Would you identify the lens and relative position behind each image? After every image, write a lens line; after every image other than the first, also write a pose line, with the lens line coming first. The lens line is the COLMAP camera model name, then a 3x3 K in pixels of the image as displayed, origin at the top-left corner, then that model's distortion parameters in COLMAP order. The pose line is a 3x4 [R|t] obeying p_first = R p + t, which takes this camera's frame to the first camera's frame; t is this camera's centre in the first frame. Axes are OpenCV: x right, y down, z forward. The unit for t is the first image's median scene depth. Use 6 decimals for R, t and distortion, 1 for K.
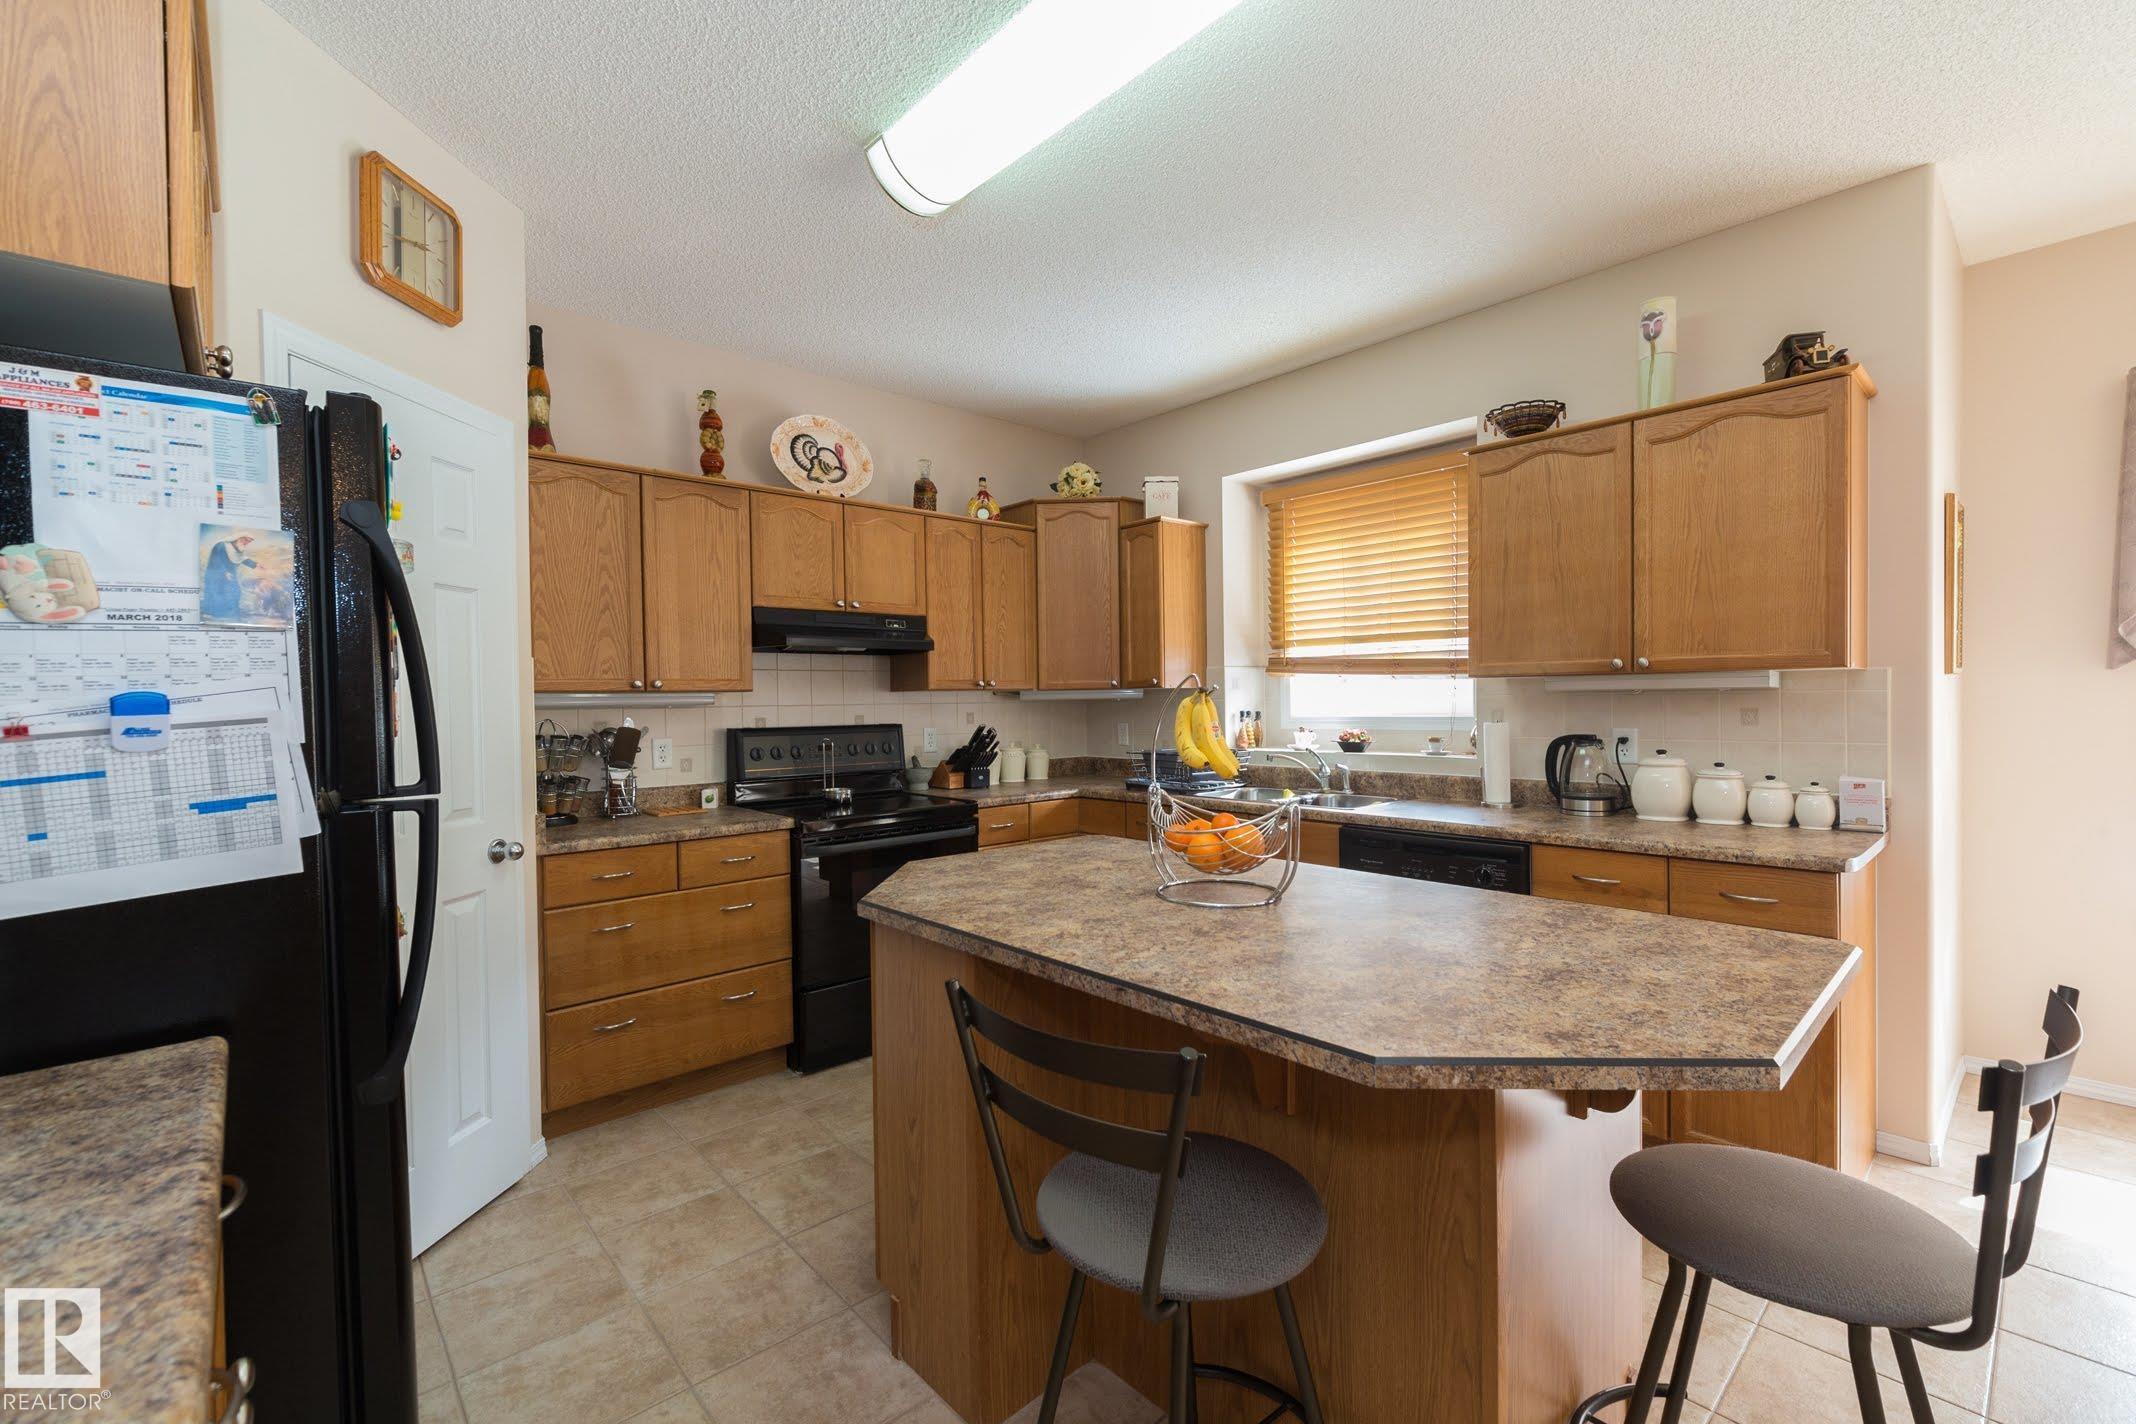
lens RADIAL K [[902.1, 0, 1076.6], [0, 902.1, 713.0], [0, 0, 1]] dist [-0.000400, -0.000401]
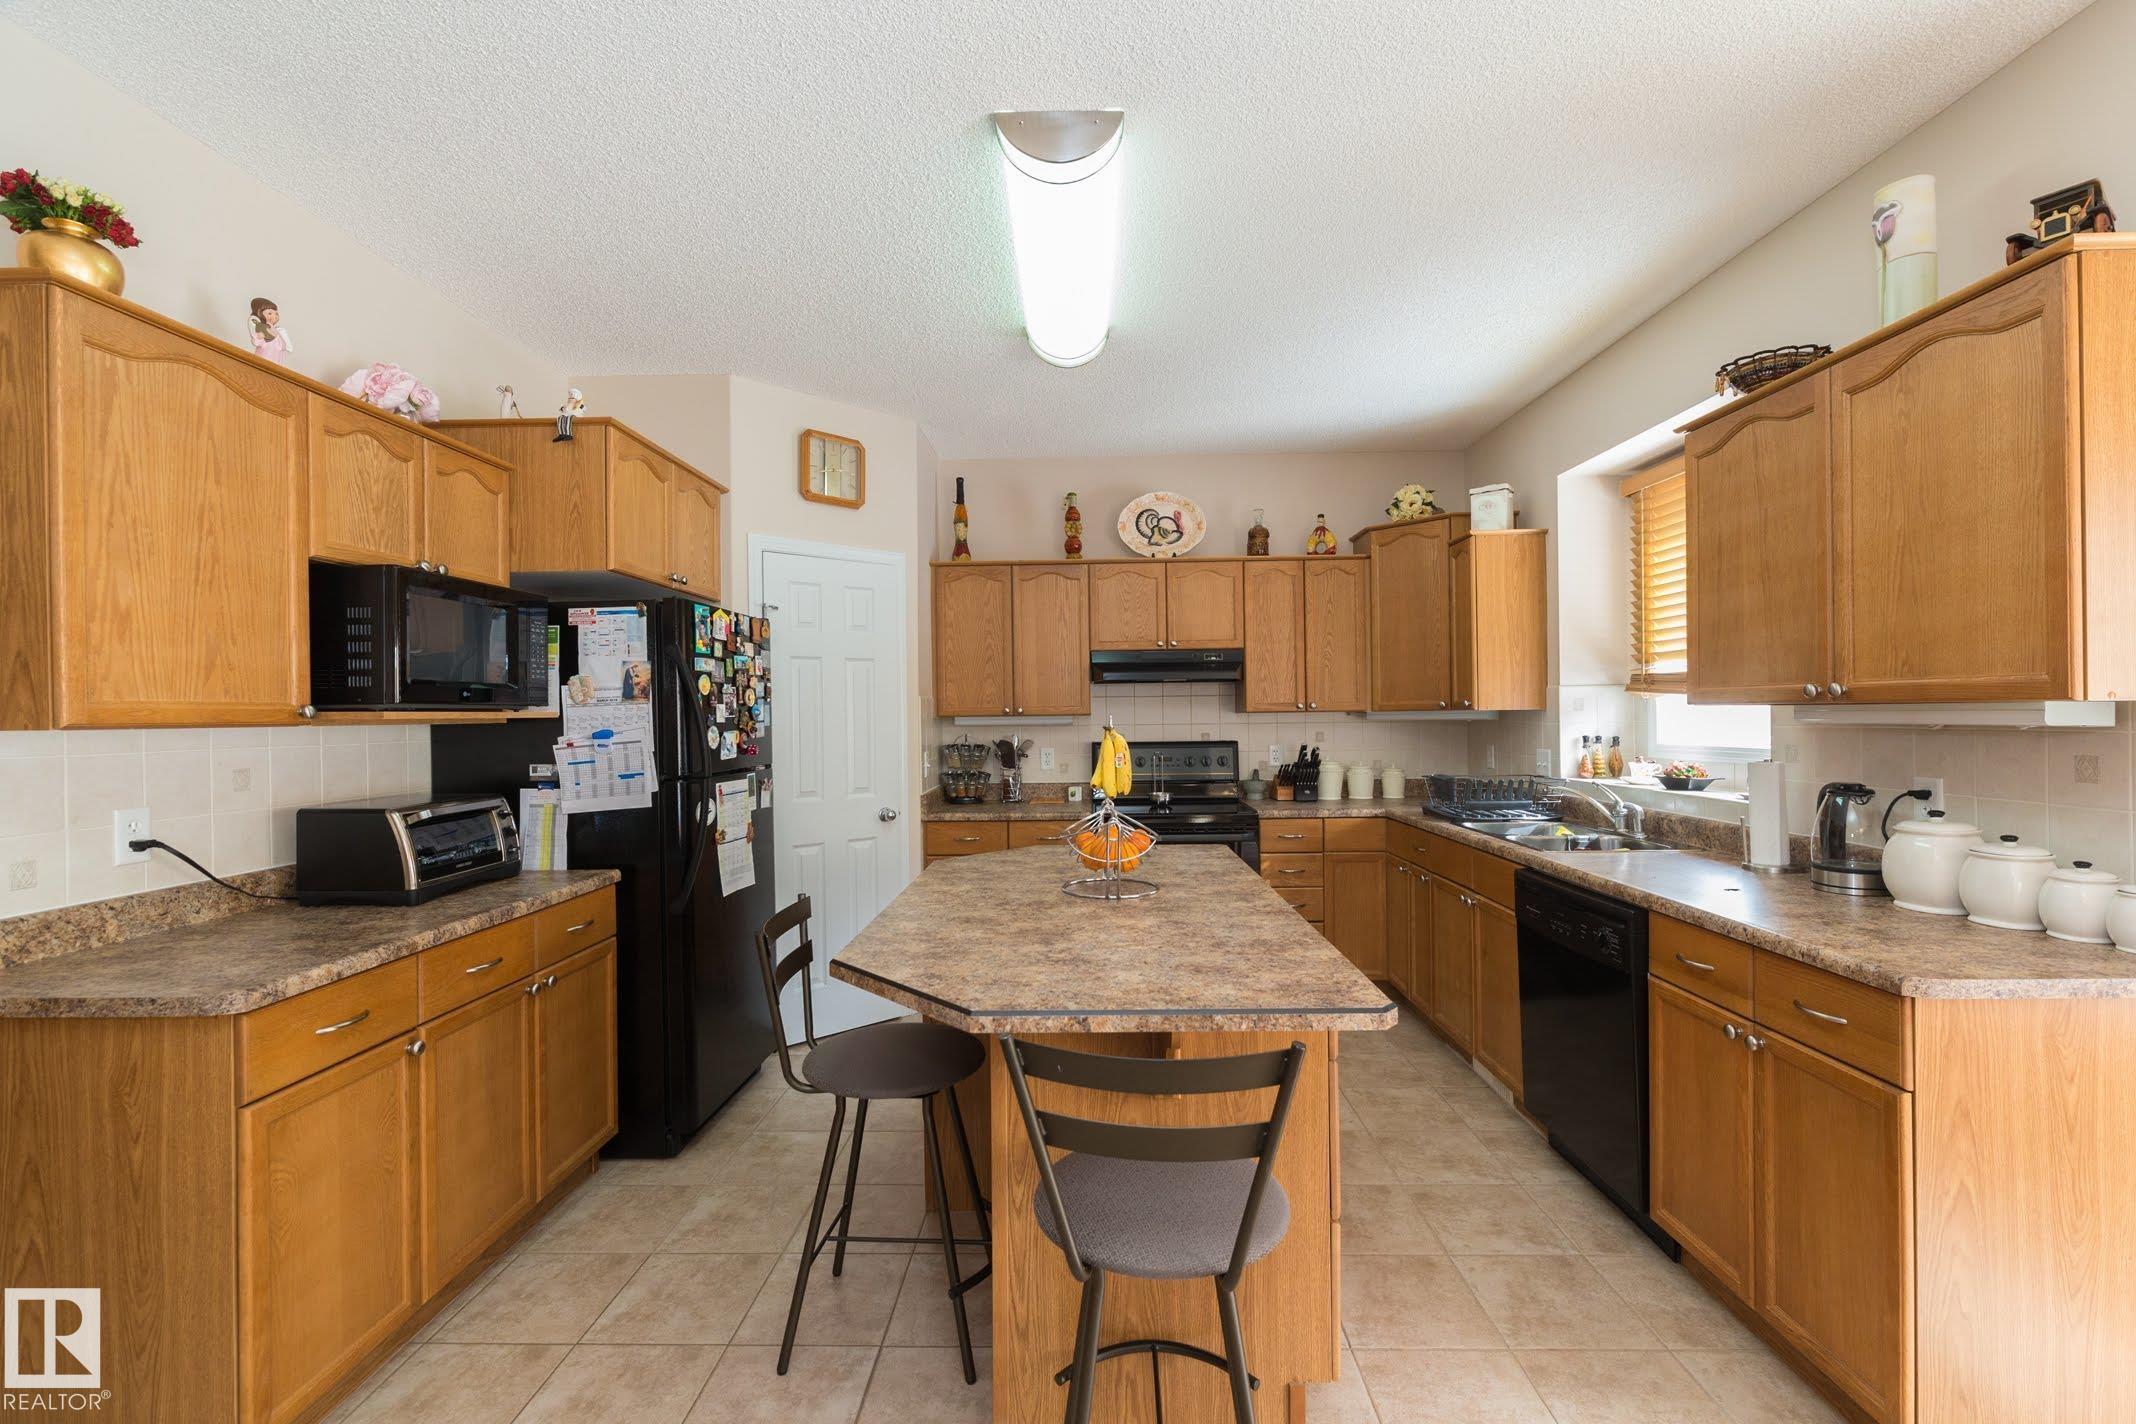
lens RADIAL K [[902.1, 0, 1076.6], [0, 902.1, 713.0], [0, 0, 1]] dist [-0.000400, -0.000401]
pose [[0.725685, 0.004237, -0.688014, 0.550052], [-0.007194, 0.999973, -0.001430, -0.025144], [0.687989, 0.005988, 0.725696, 0.022930]]
